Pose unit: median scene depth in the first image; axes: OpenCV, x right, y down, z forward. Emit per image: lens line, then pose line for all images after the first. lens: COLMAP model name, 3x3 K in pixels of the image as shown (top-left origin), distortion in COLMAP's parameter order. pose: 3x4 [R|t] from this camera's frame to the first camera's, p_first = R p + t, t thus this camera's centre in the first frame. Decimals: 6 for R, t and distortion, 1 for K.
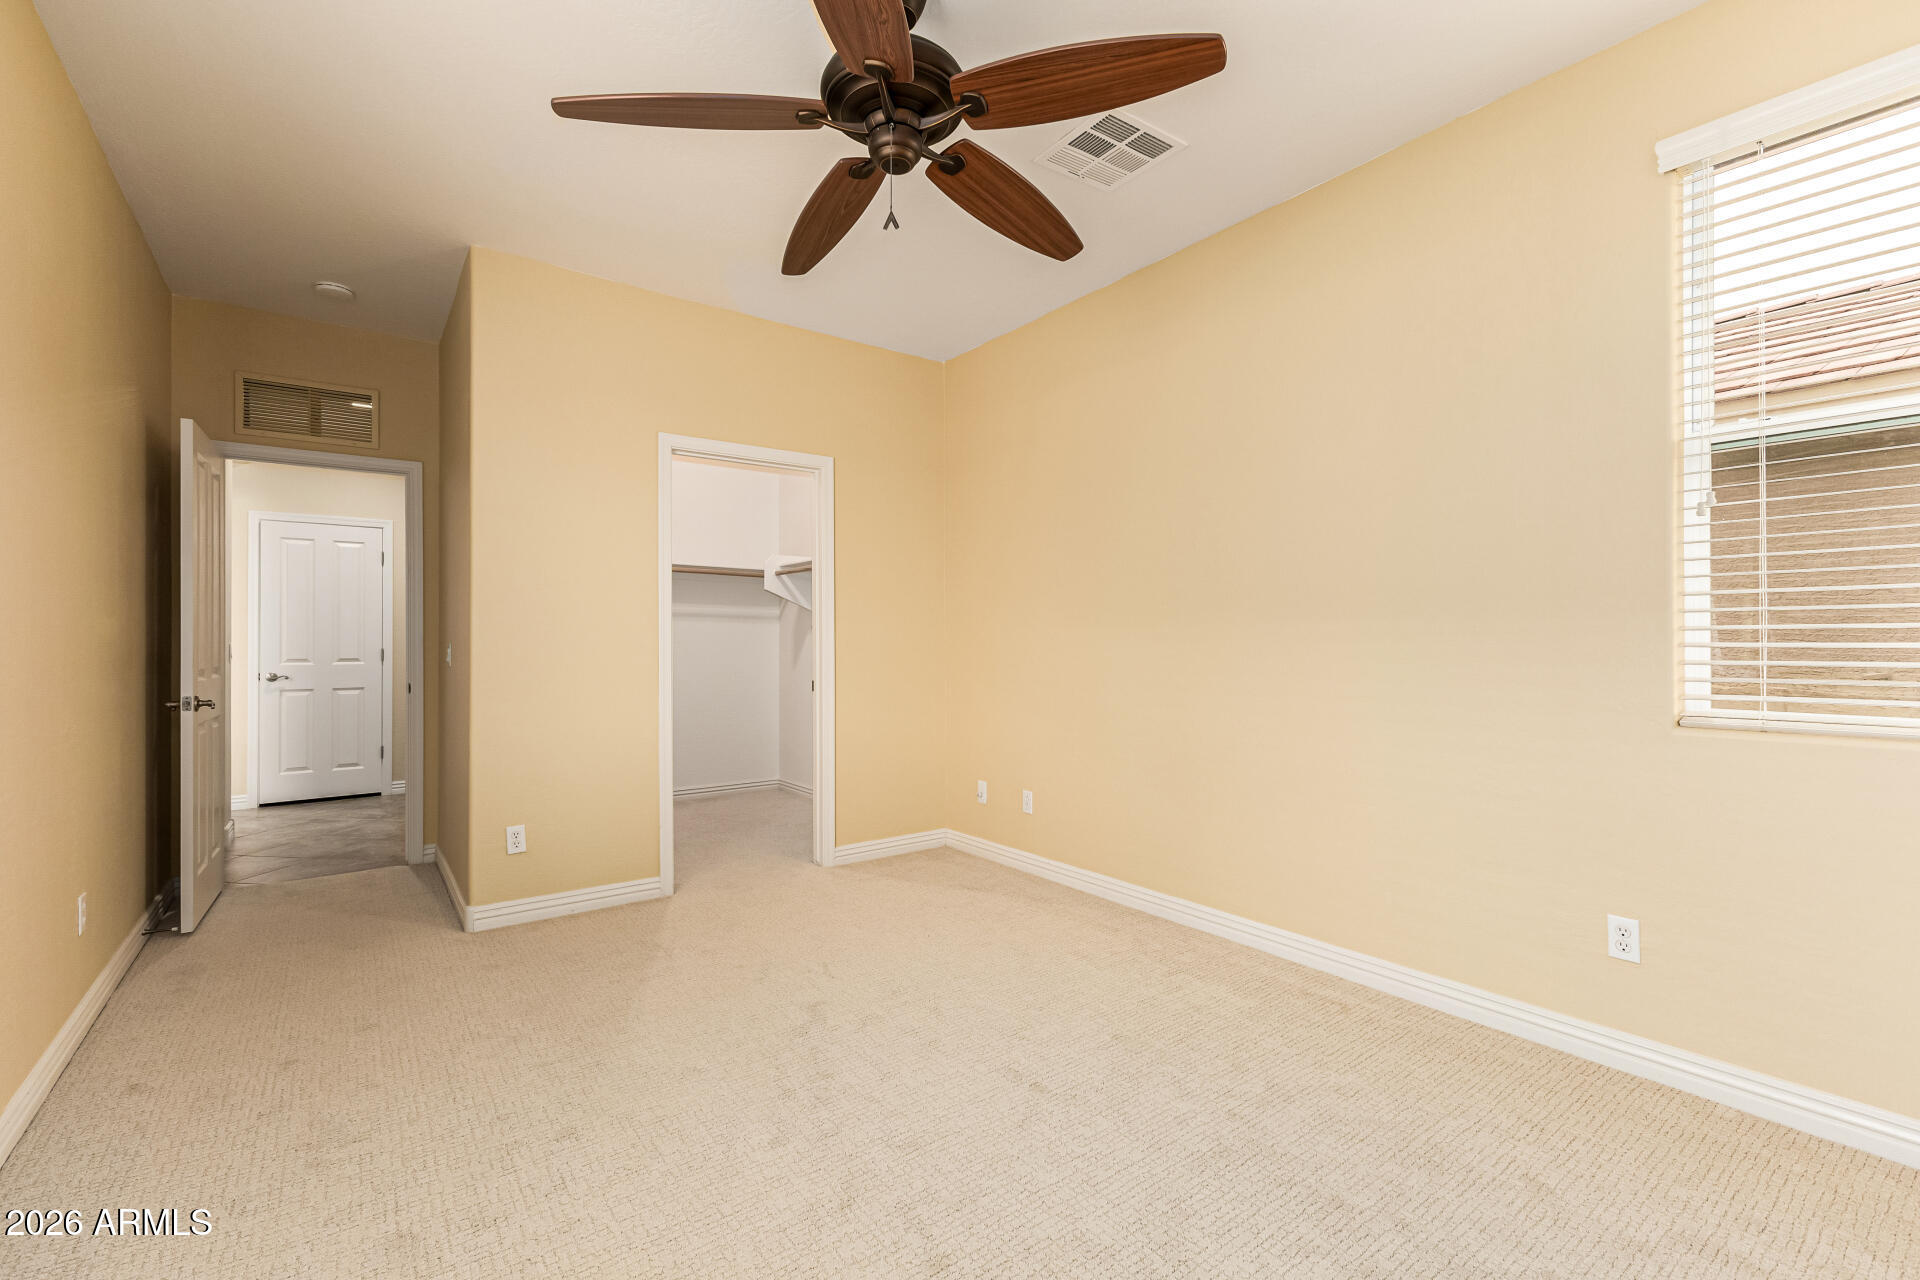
lens RADIAL K [[827.3, 0, 964.7], [0, 827.3, 636.4], [0, 0, 1]] dist [0.005042, -0.001960]
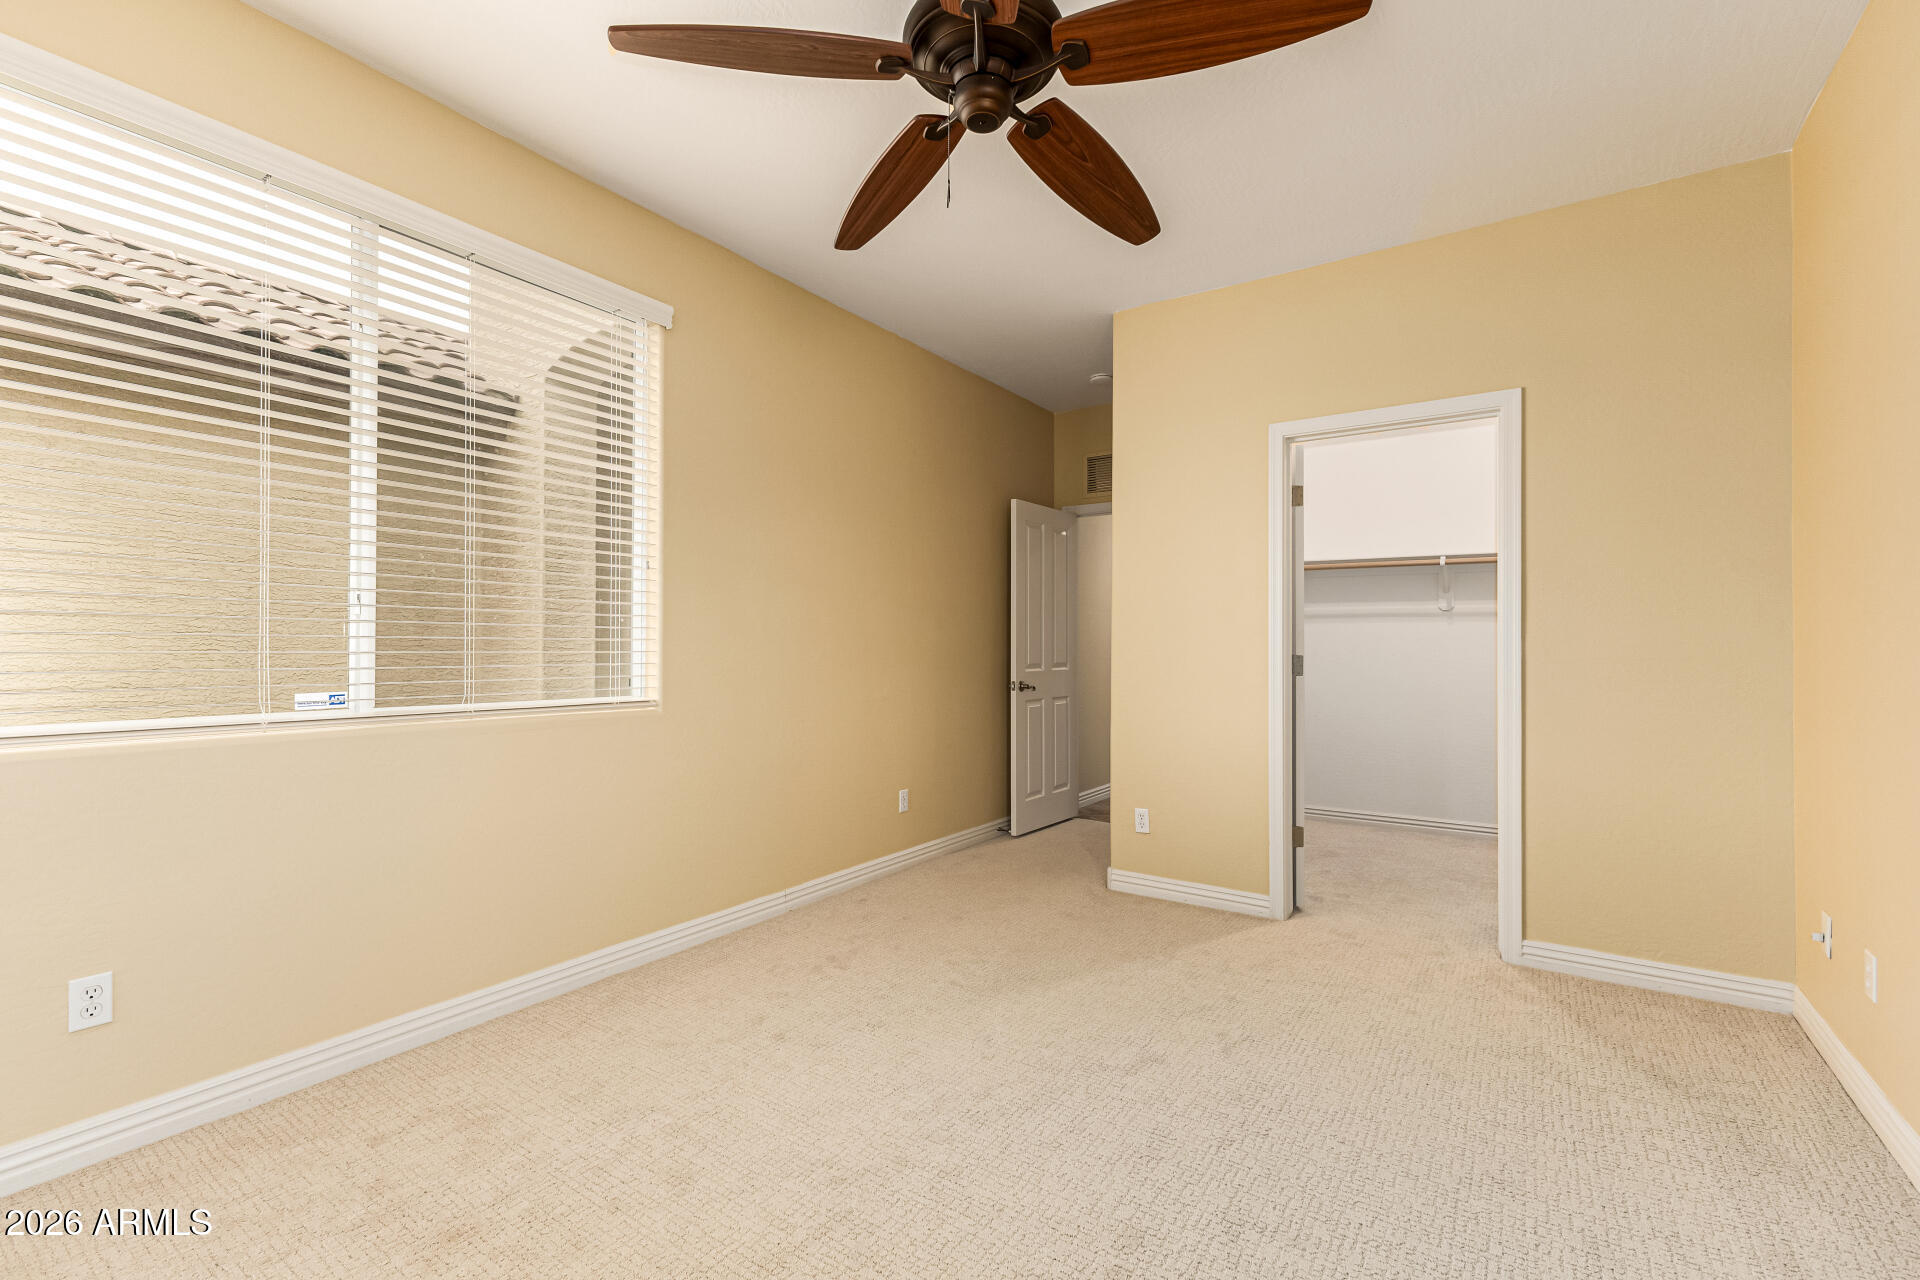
lens RADIAL K [[827.3, 0, 963.4], [0, 827.3, 642.8], [0, 0, 1]] dist [0.005042, -0.001960]
pose [[0.317204, 0.000275, -0.948357, 0.445341], [0.005054, 0.999985, 0.001980, -0.001886], [0.948344, -0.005421, 0.317198, 0.399807]]
